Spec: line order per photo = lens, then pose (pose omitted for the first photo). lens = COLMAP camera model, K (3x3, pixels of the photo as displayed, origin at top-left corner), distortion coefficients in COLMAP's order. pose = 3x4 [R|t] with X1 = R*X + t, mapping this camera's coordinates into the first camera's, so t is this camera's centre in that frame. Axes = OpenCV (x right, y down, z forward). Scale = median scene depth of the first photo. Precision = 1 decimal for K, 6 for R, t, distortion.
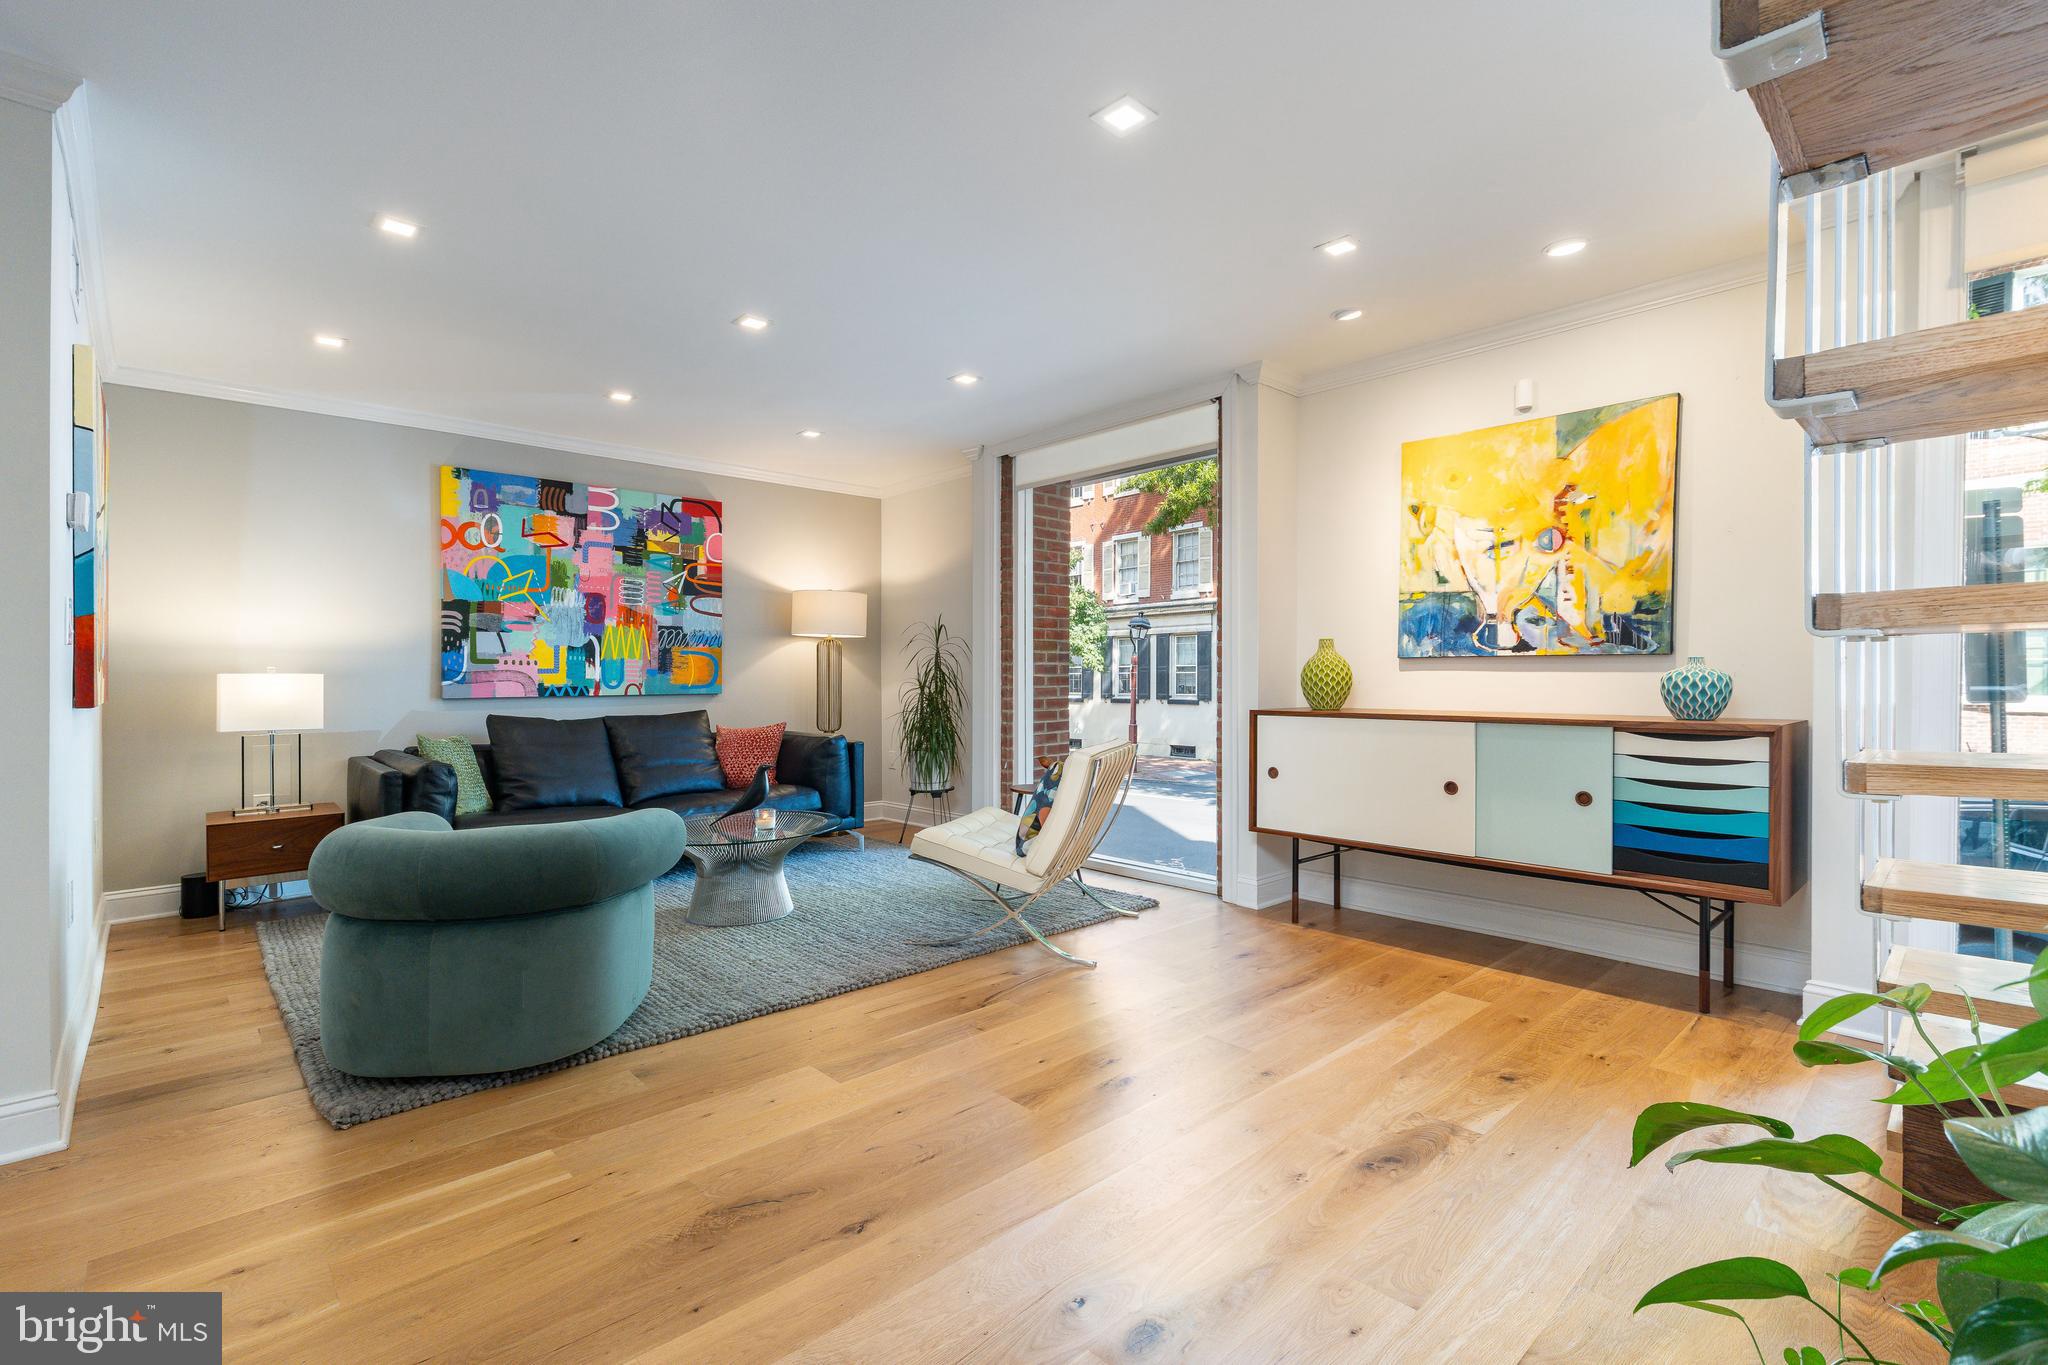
lens RADIAL K [[916.0, 0, 1023.9], [0, 916.0, 680.3], [0, 0, 1]] dist [0.003012, -0.000731]
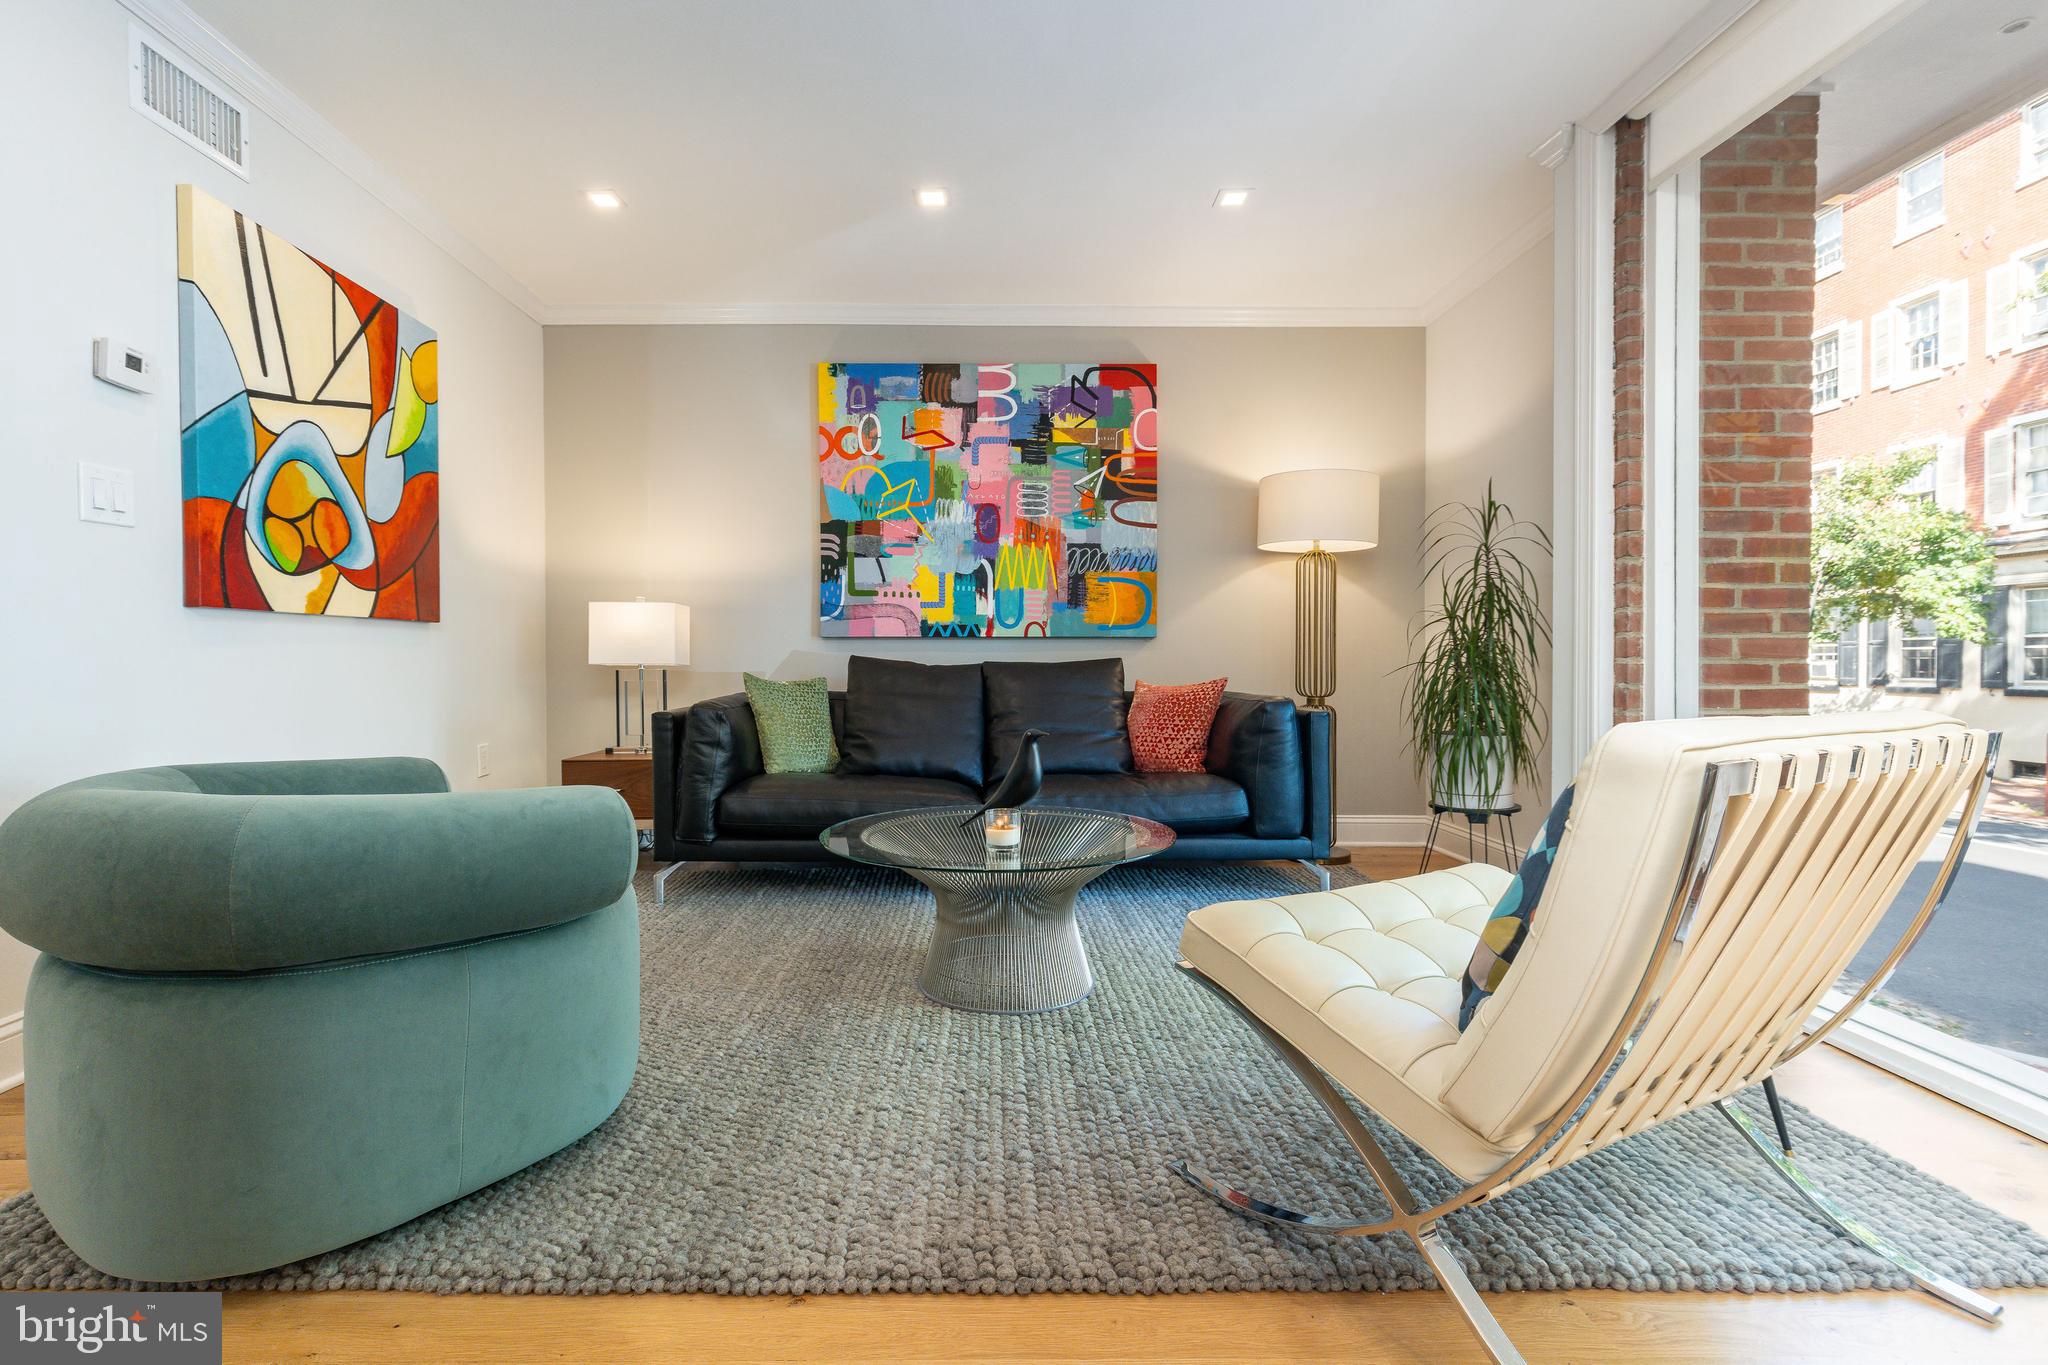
lens RADIAL K [[916.0, 0, 1016.1], [0, 916.0, 665.2], [0, 0, 1]] dist [0.003012, -0.000731]
pose [[0.742506, 0.008365, -0.669787, 0.063548], [-0.009192, 0.999955, 0.002298, 0.036276], [0.669776, 0.004450, 0.742550, 0.414719]]
